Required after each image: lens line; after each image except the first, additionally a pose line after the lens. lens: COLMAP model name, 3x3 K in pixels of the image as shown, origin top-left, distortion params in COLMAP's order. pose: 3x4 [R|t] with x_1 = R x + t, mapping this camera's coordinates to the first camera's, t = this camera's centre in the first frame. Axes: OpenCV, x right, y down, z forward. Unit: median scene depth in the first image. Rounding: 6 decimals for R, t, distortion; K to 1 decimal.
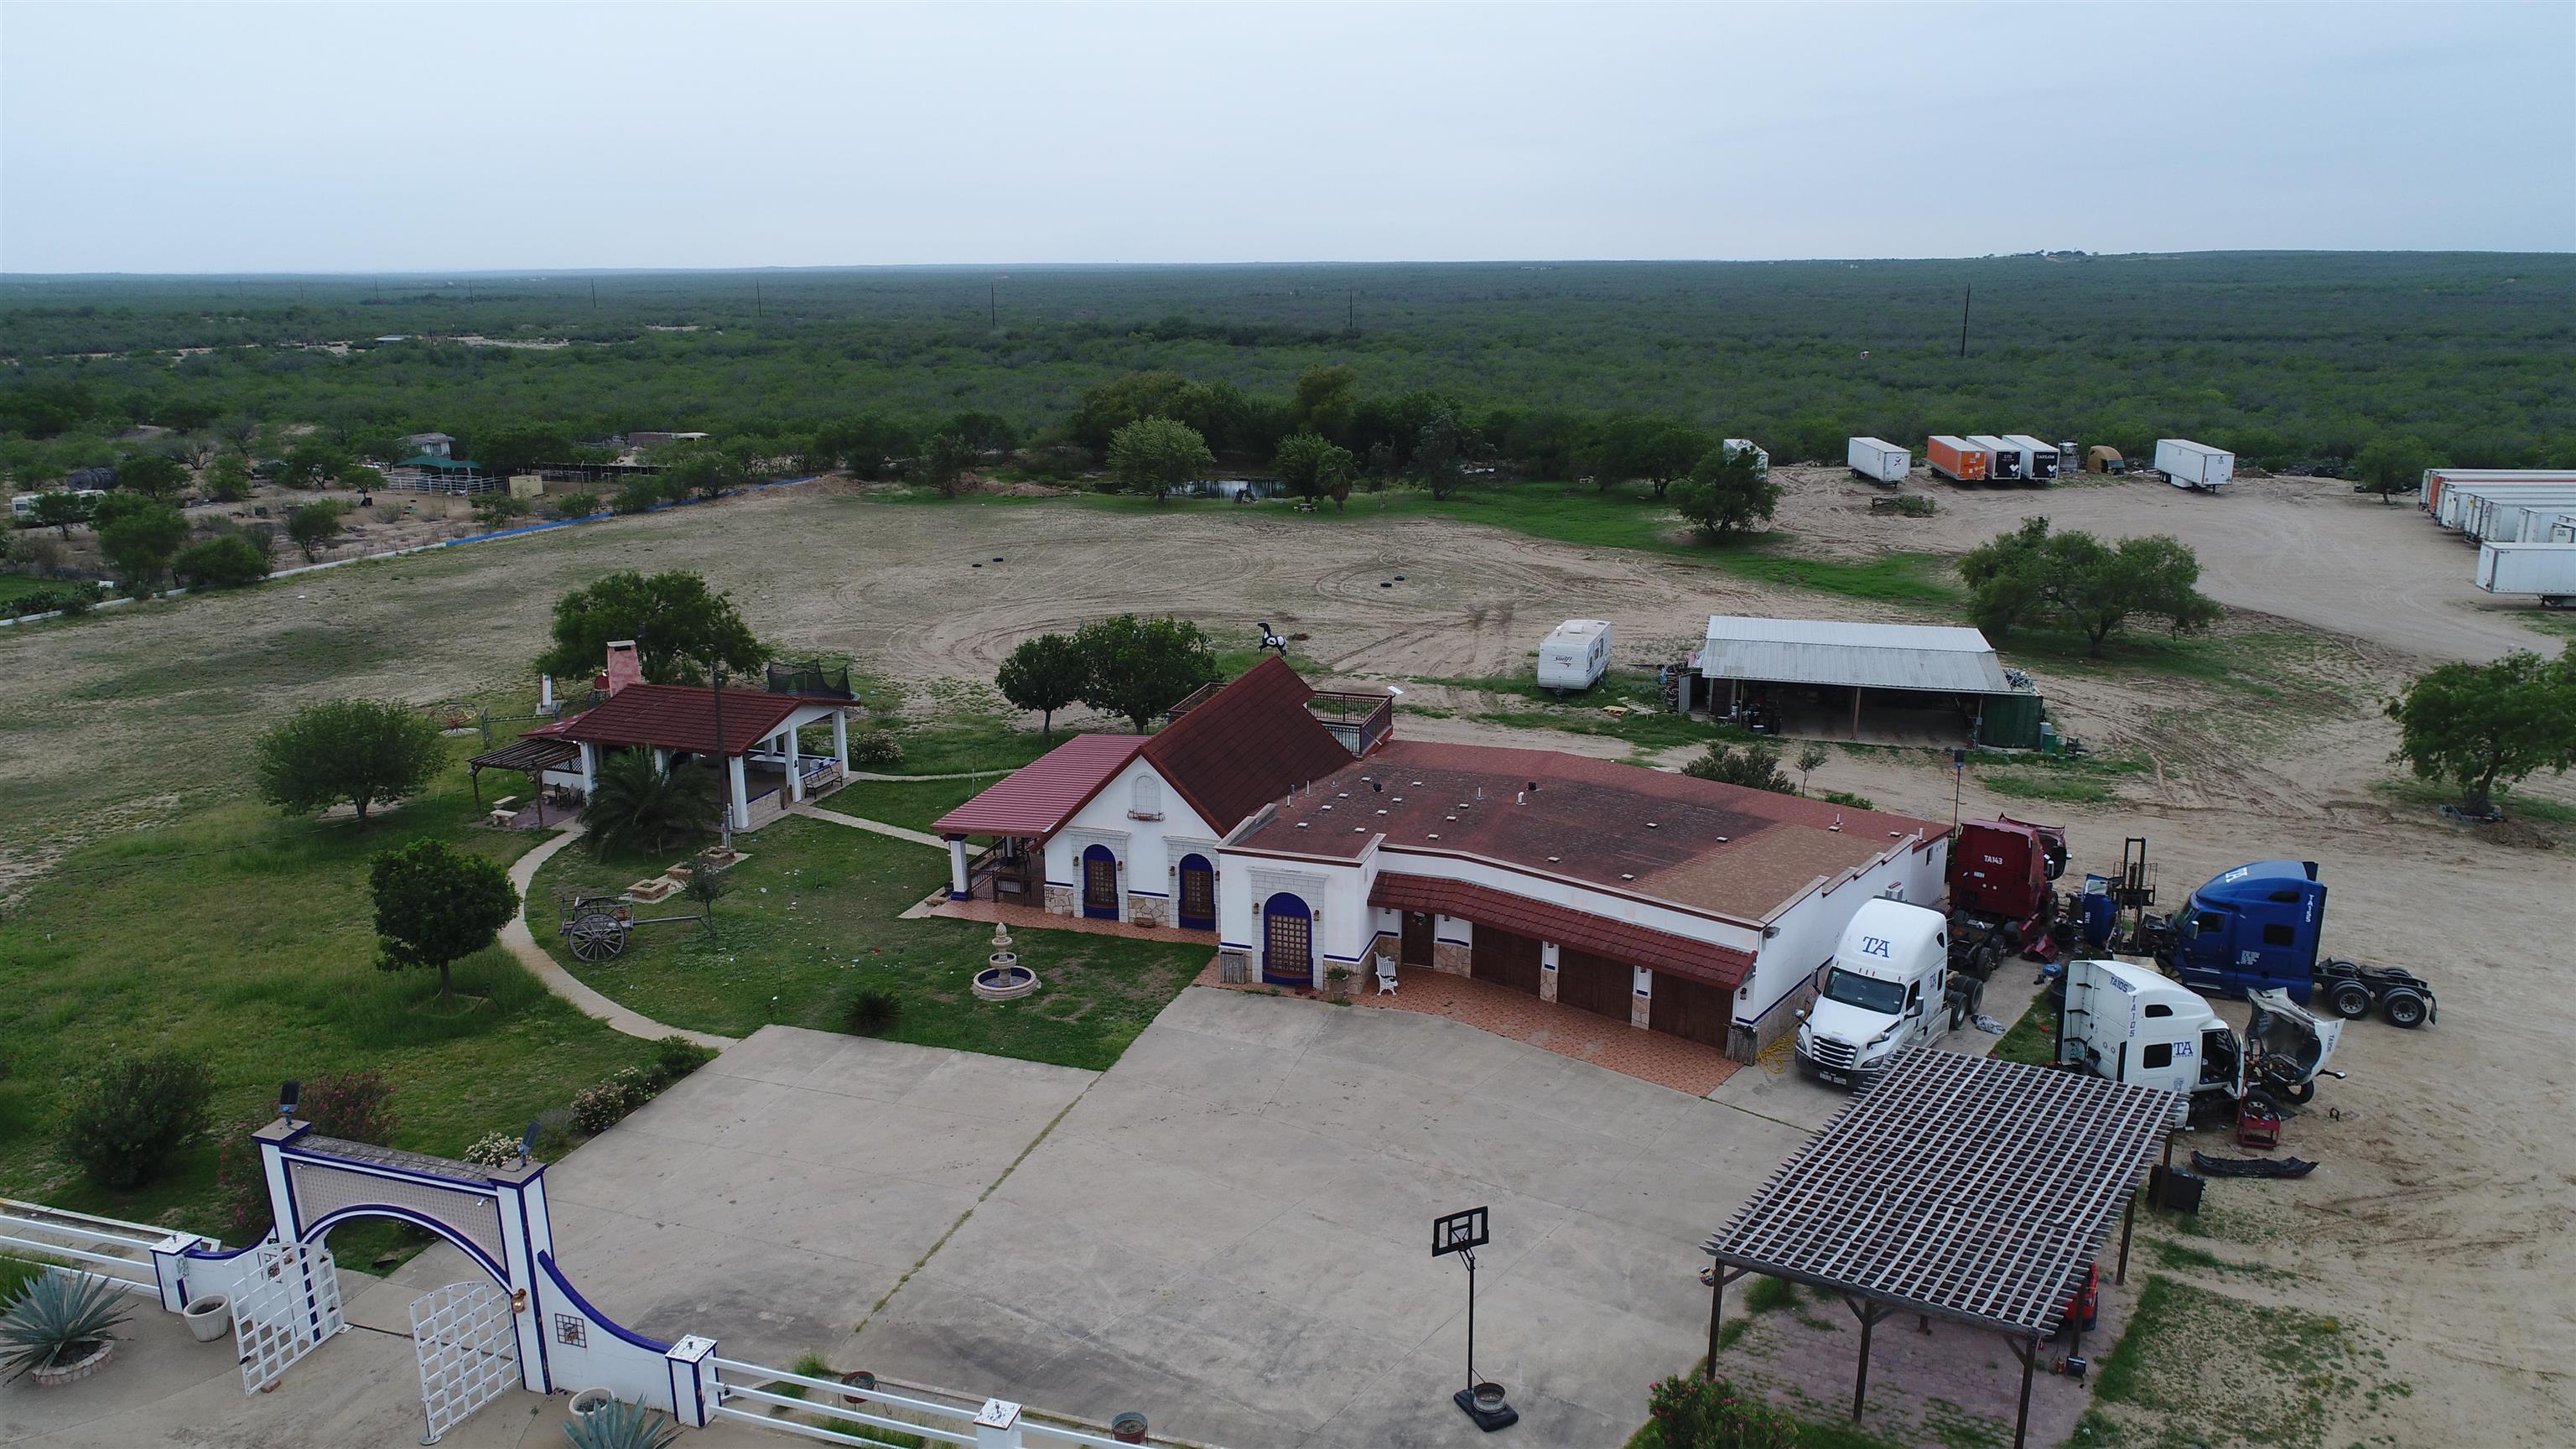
lens RADIAL K [[1725.7, 0, 1288.0], [0, 1725.7, 724.5], [0, 0, 1]] dist [-0.000920, -0.001112]
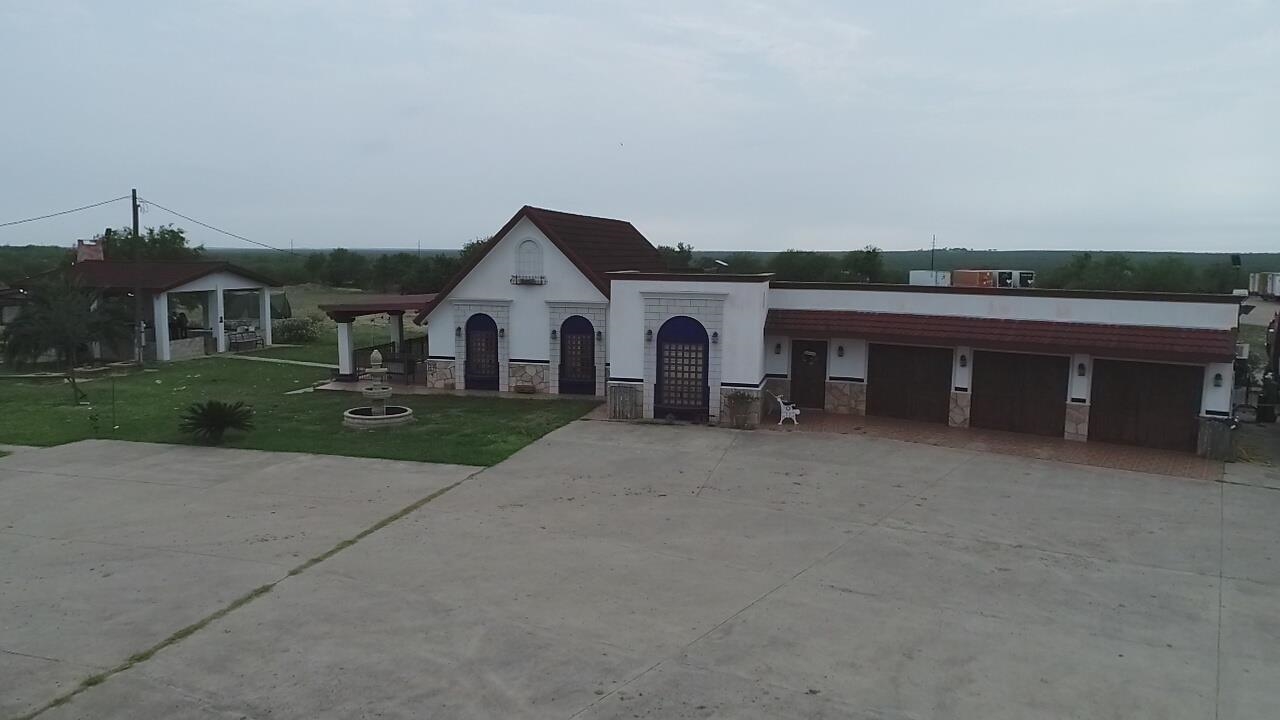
lens RADIAL K [[891.8, 0, 639.2], [0, 891.8, 366.1], [0, 0, 1]] dist [-0.000446, -0.000331]
pose [[0.997014, 0.008041, 0.076807, -0.057272], [0.002491, 0.990699, -0.136048, 0.176850], [-0.077186, 0.135833, 0.987720, 0.479111]]
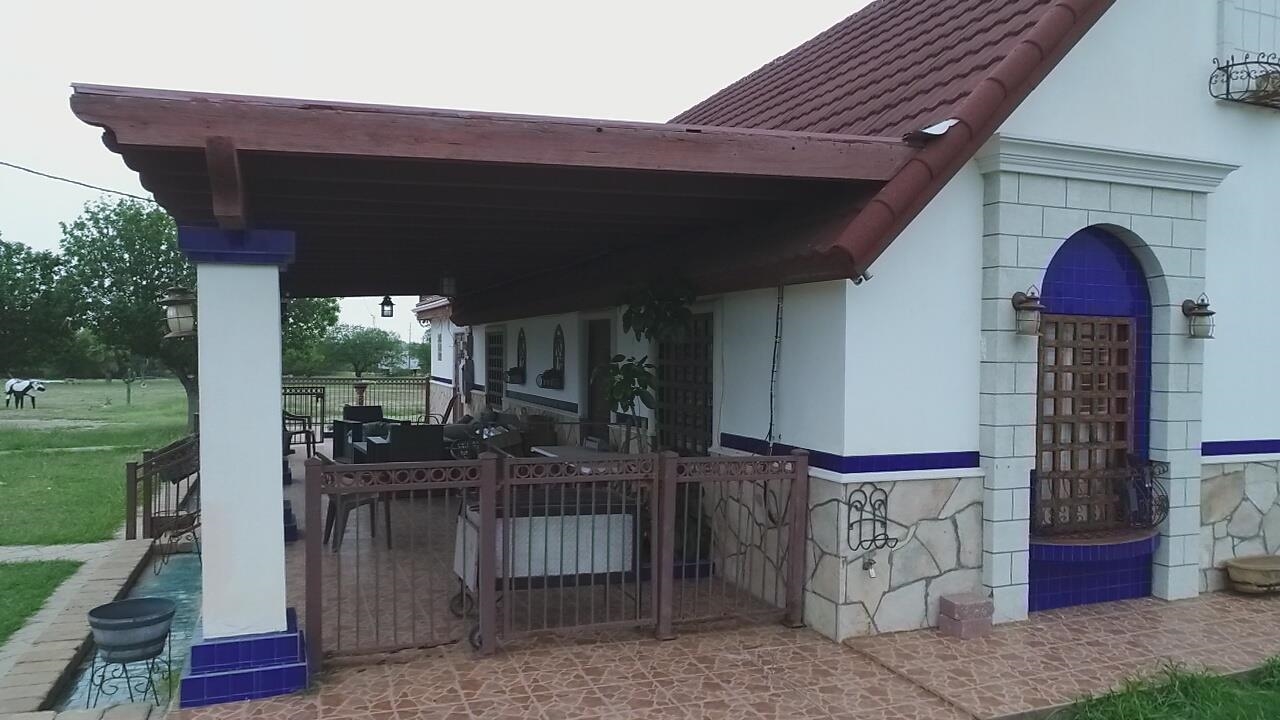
lens RADIAL K [[891.8, 0, 639.2], [0, 891.8, 366.1], [0, 0, 1]] dist [-0.000446, -0.000331]
pose [[0.772225, 0.005735, 0.635323, -0.225885], [0.149569, 0.970215, -0.190556, 0.099971], [-0.617493, 0.242177, 0.748367, 0.976458]]
